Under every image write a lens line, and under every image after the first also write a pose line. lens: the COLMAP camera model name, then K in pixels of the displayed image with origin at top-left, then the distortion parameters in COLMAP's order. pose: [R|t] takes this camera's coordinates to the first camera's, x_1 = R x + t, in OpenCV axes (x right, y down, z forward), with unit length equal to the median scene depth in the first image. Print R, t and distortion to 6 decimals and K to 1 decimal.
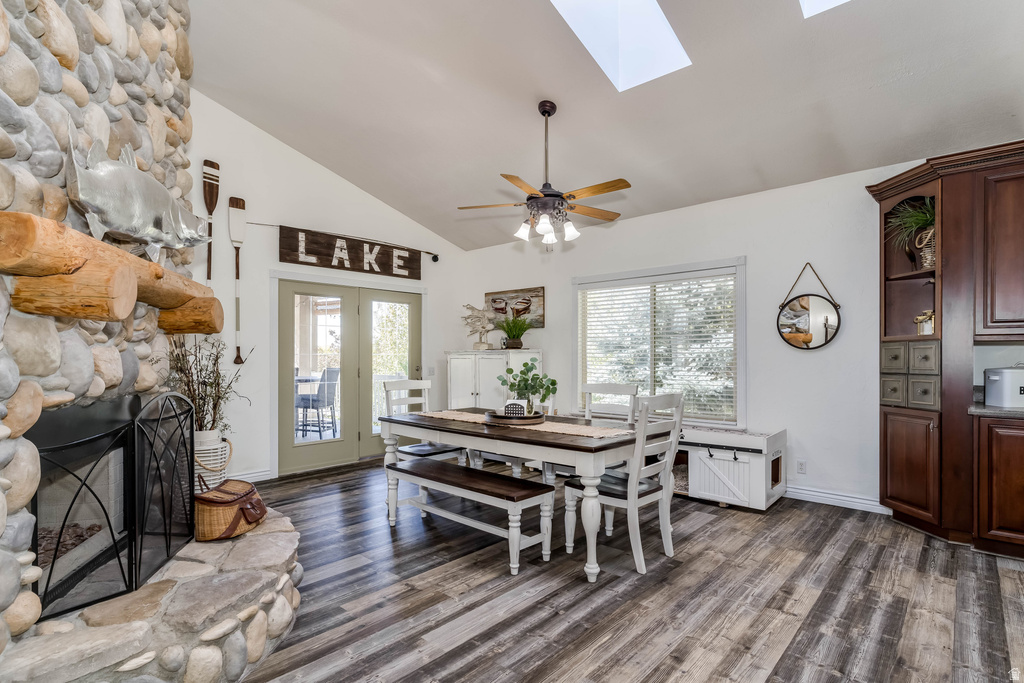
lens RADIAL K [[505.0, 0, 513.7], [0, 505.0, 357.0], [0, 0, 1]] dist [0.000392, 0.000248]
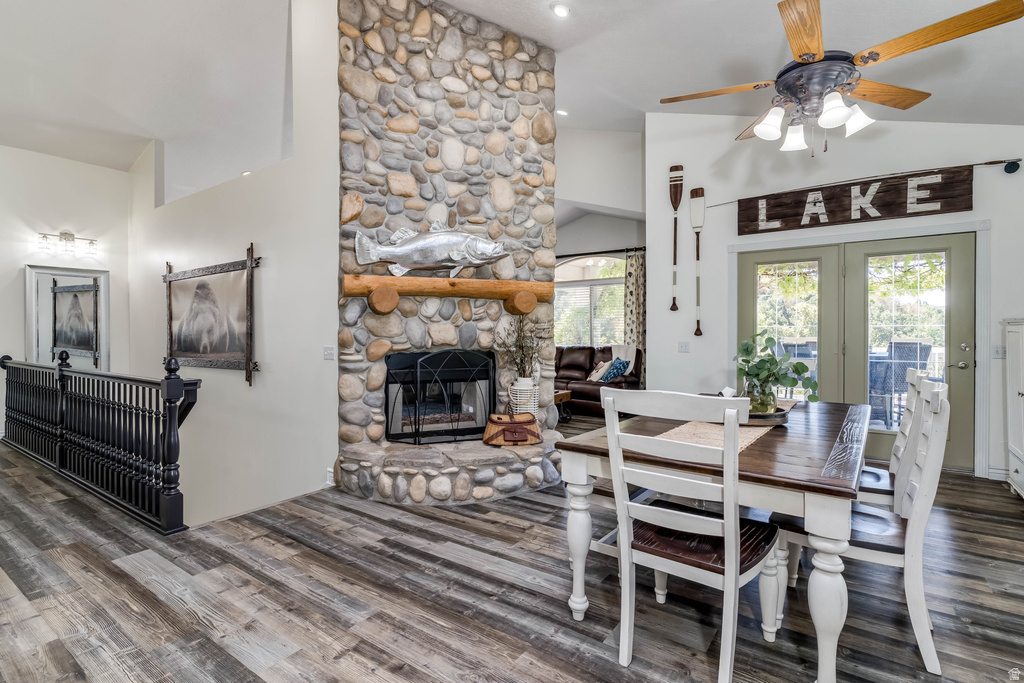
lens RADIAL K [[493.2, 0, 510.2], [0, 493.2, 333.9], [0, 0, 1]] dist [-0.001199, -0.000292]
pose [[0.121438, 0.007072, -0.992574, 0.754008], [-0.000898, 0.999975, 0.007014, 0.004256], [0.992599, 0.000040, 0.121441, 0.686071]]
